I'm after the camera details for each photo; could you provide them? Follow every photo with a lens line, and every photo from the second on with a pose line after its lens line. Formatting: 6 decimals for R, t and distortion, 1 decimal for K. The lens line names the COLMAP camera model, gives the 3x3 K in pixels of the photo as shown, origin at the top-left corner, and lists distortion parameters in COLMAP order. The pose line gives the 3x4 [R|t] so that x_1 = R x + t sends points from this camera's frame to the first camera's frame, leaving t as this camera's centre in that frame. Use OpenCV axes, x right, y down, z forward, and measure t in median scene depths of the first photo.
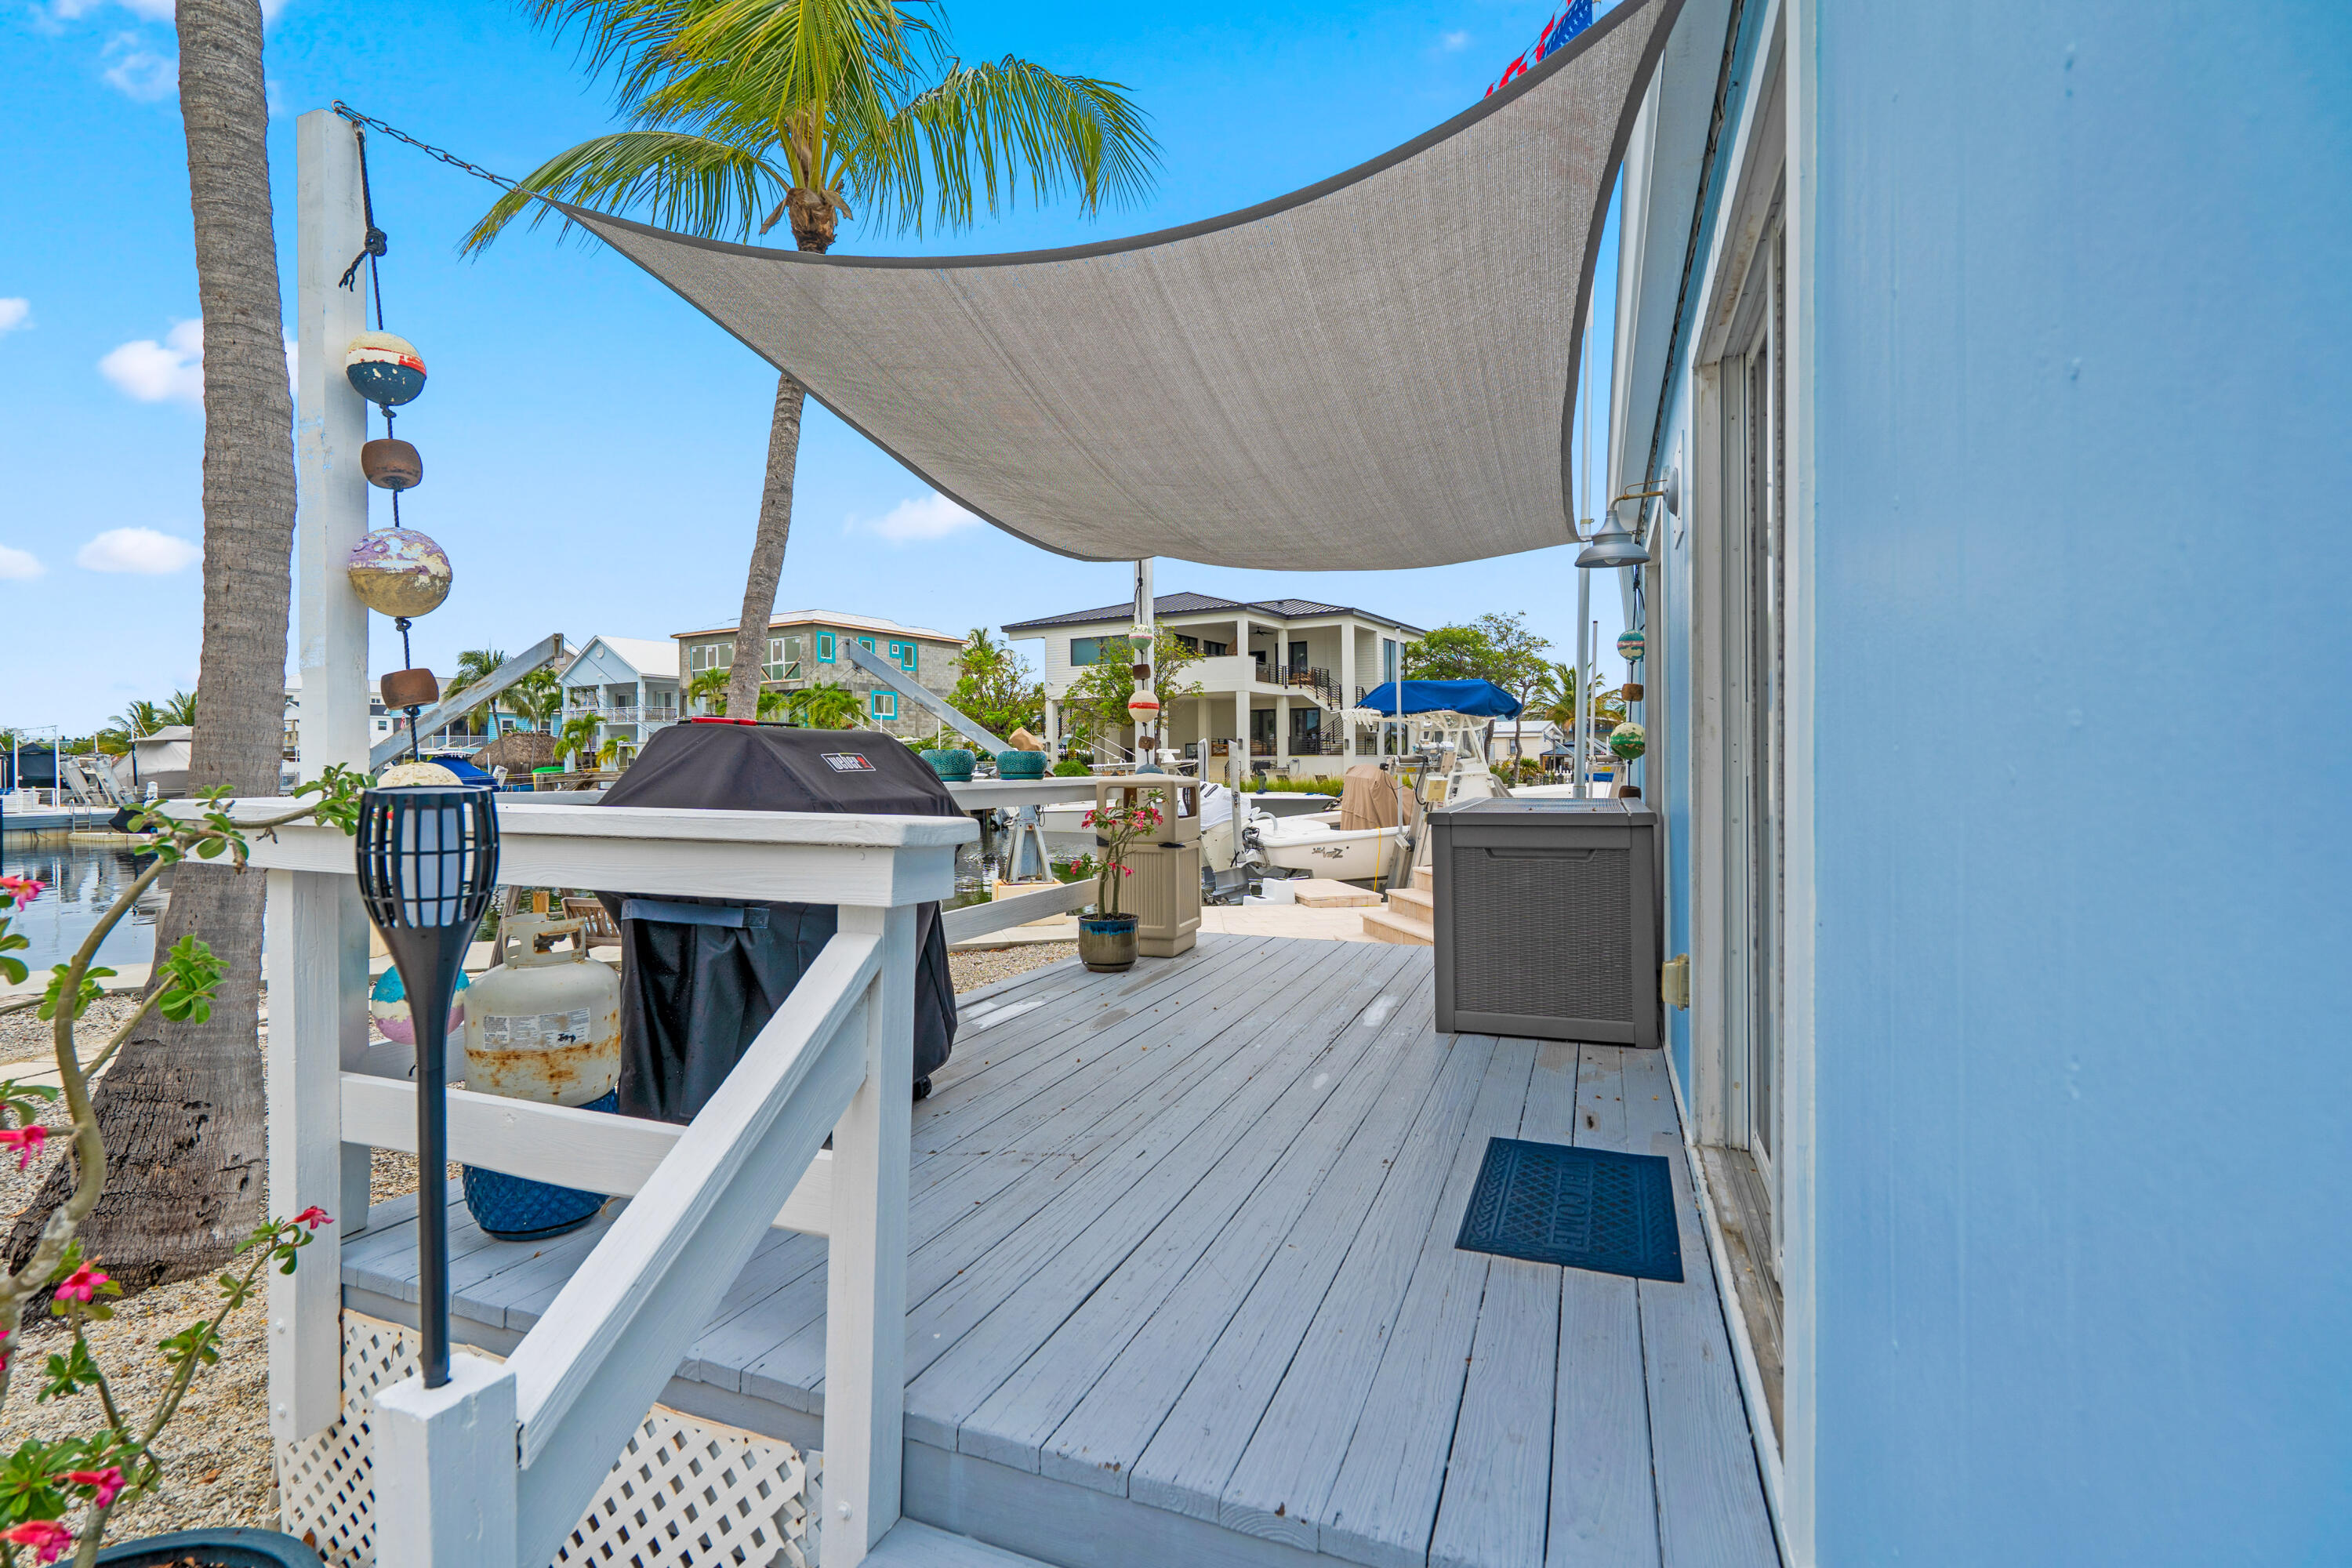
lens RADIAL K [[1082.1, 0, 1167.1], [0, 1082.1, 775.5], [0, 0, 1]] dist [0.001498, 0.000288]
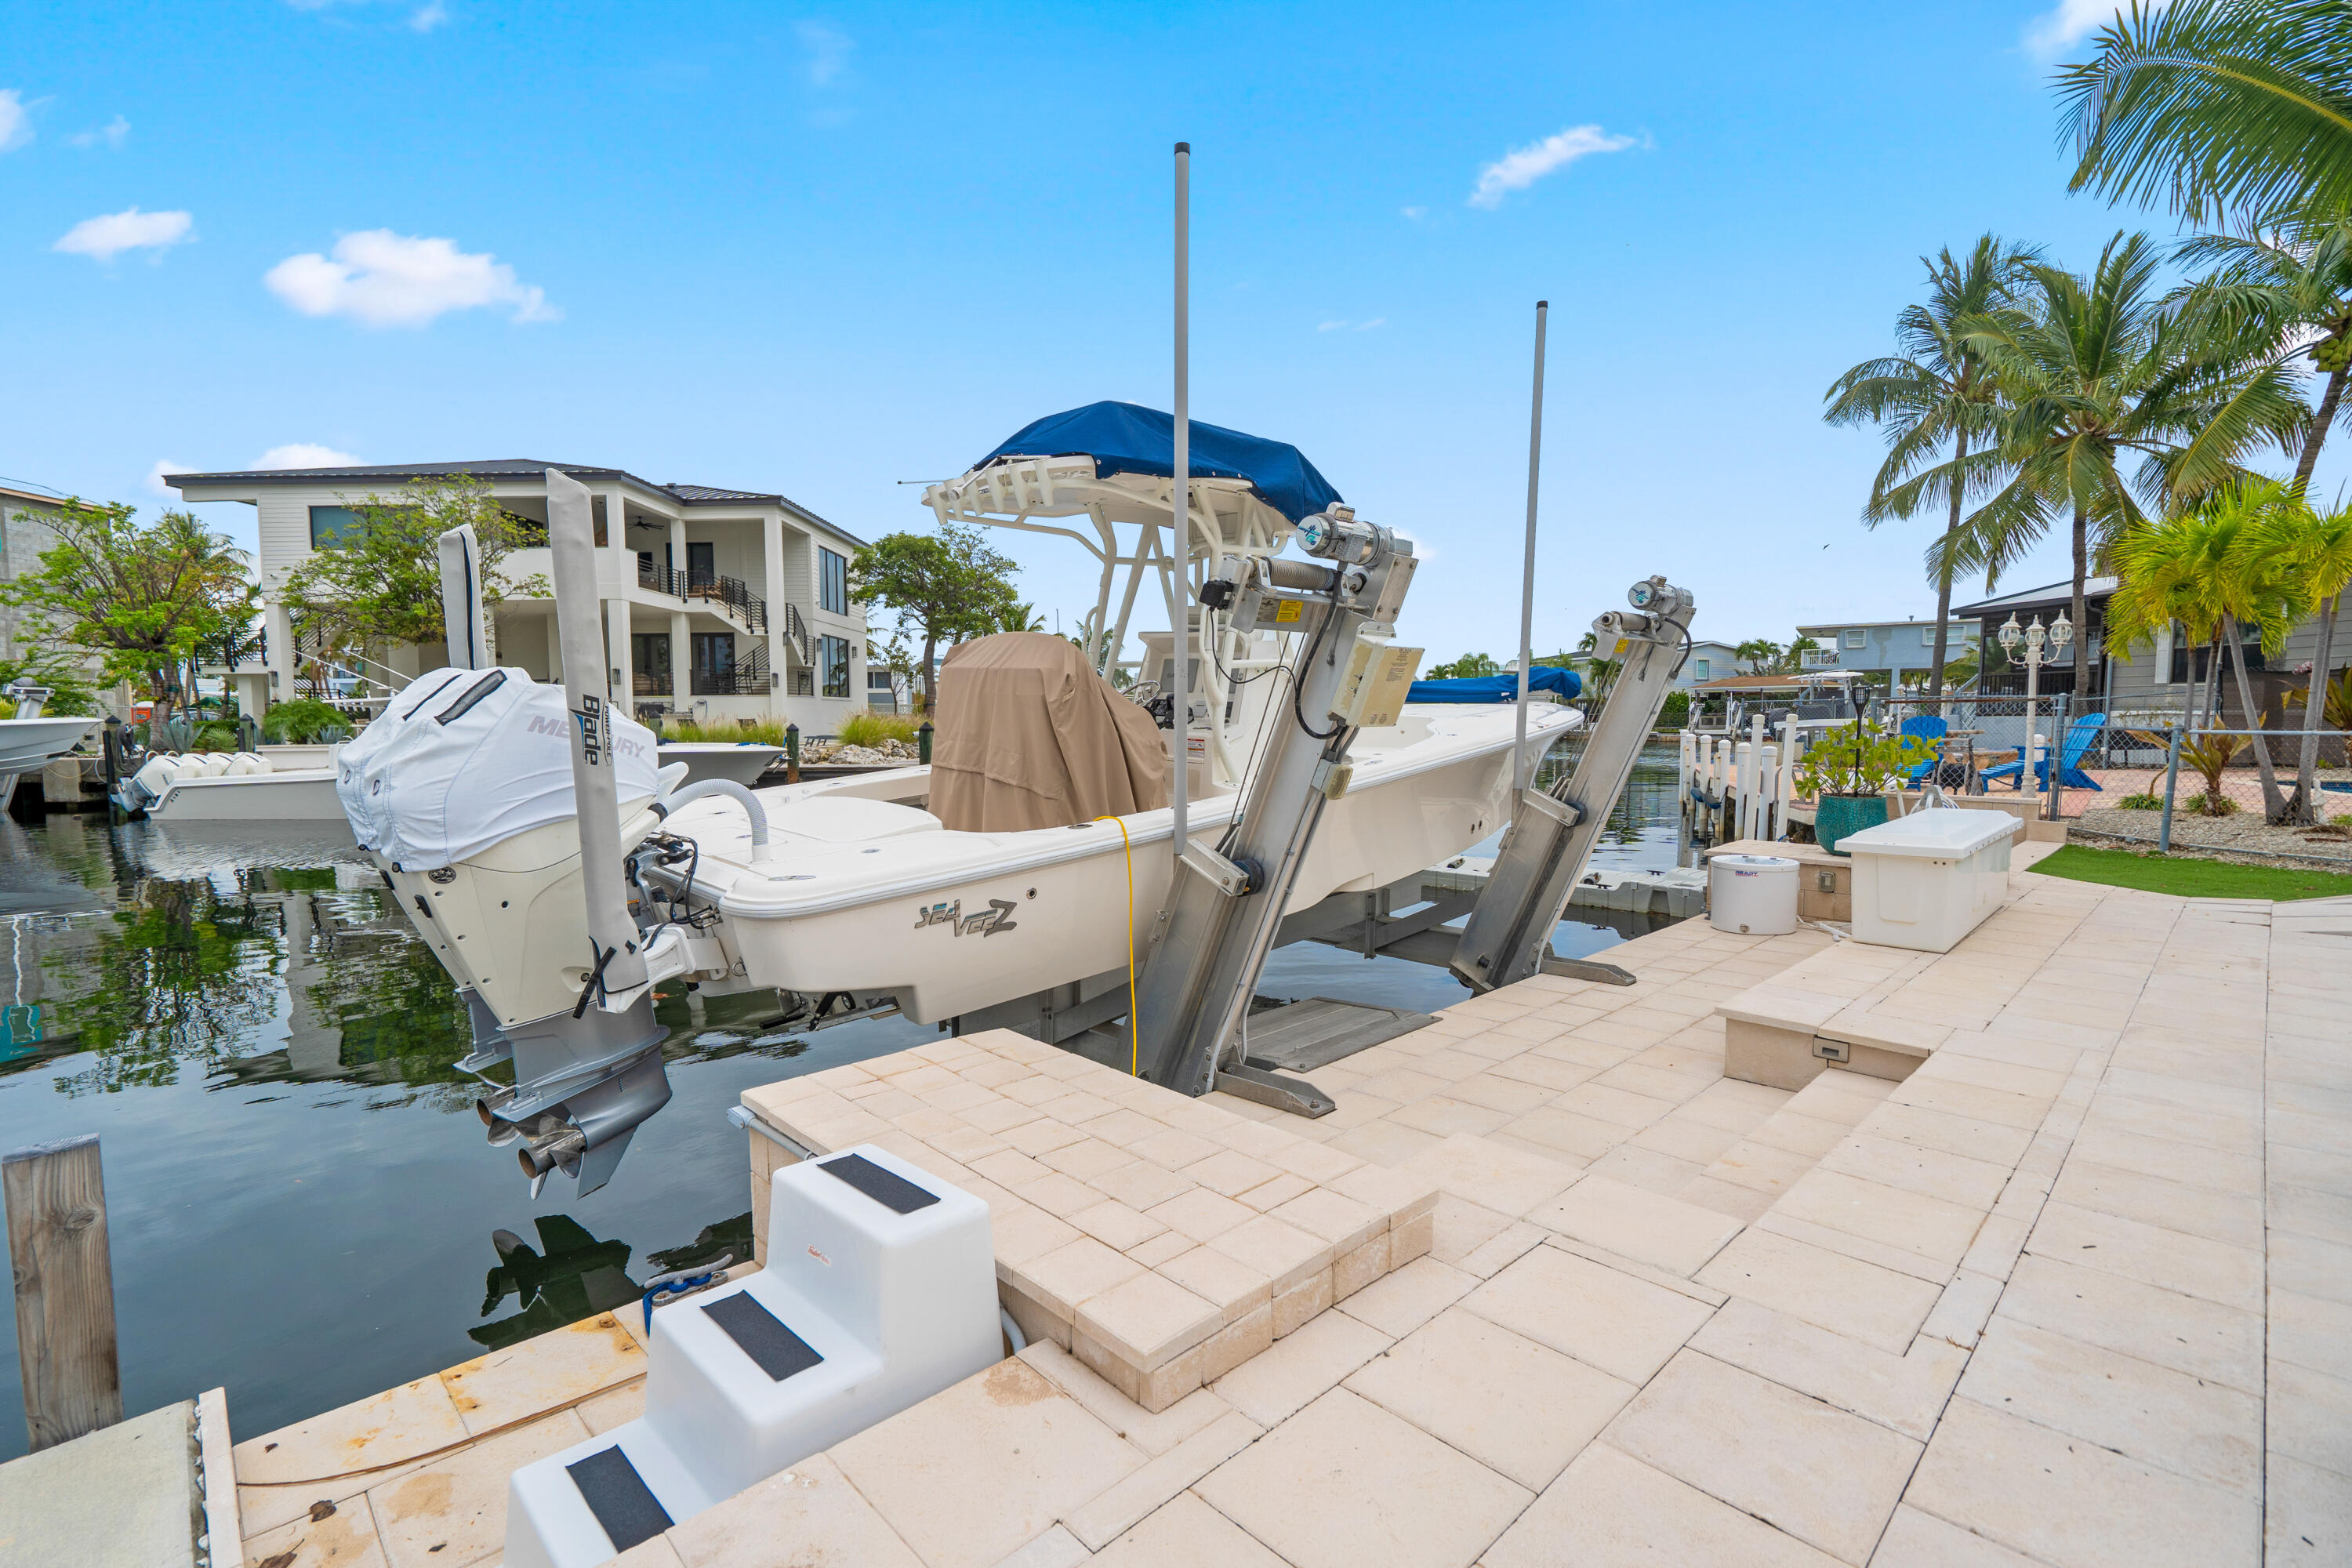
lens RADIAL K [[1082.1, 0, 1167.1], [0, 1082.1, 775.5], [0, 0, 1]] dist [0.001498, 0.000288]
pose [[0.859842, -0.029379, 0.509715, 0.045273], [0.008189, 0.999008, 0.043768, 0.020134], [-0.510495, -0.033460, 0.859229, 0.649126]]
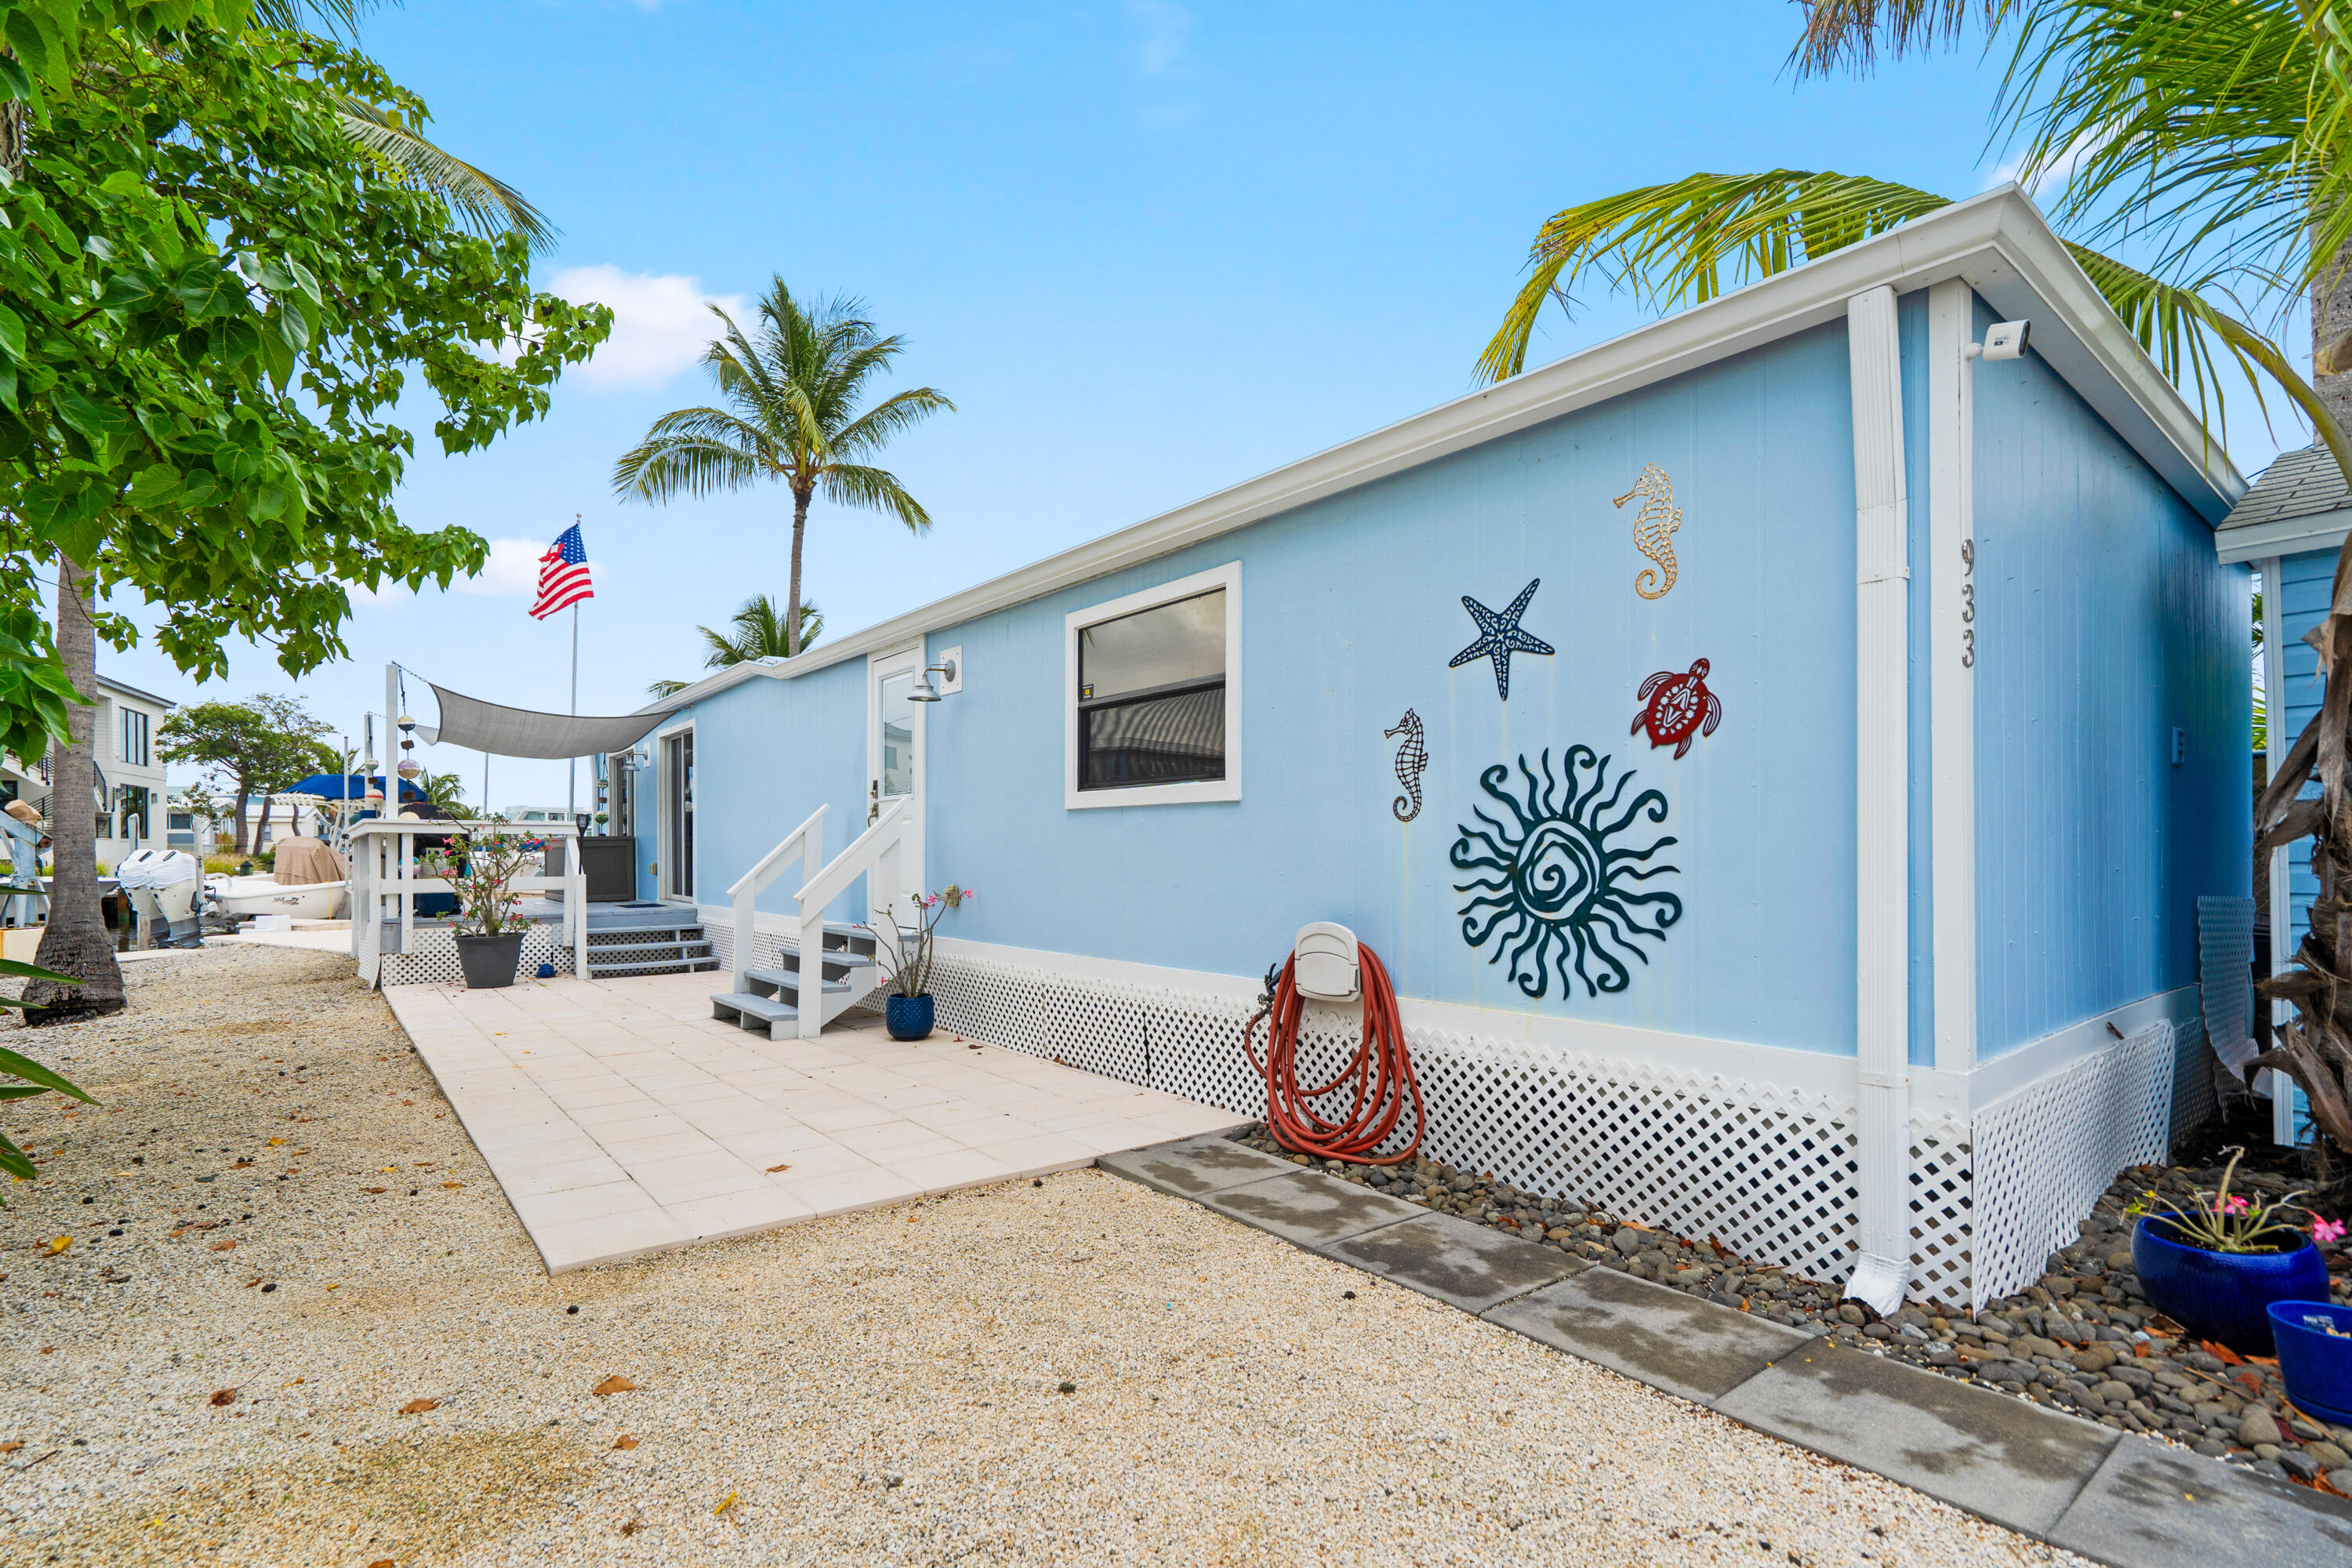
lens RADIAL K [[1075.4, 0, 1137.4], [0, 1075.4, 840.0], [0, 0, 1]] dist [-0.000742, -0.000113]
pose [[0.515825, 0.007420, 0.856662, -0.405081], [0.013556, 0.999767, -0.016823, 0.028207], [-0.856587, 0.020291, 0.515604, -0.544041]]
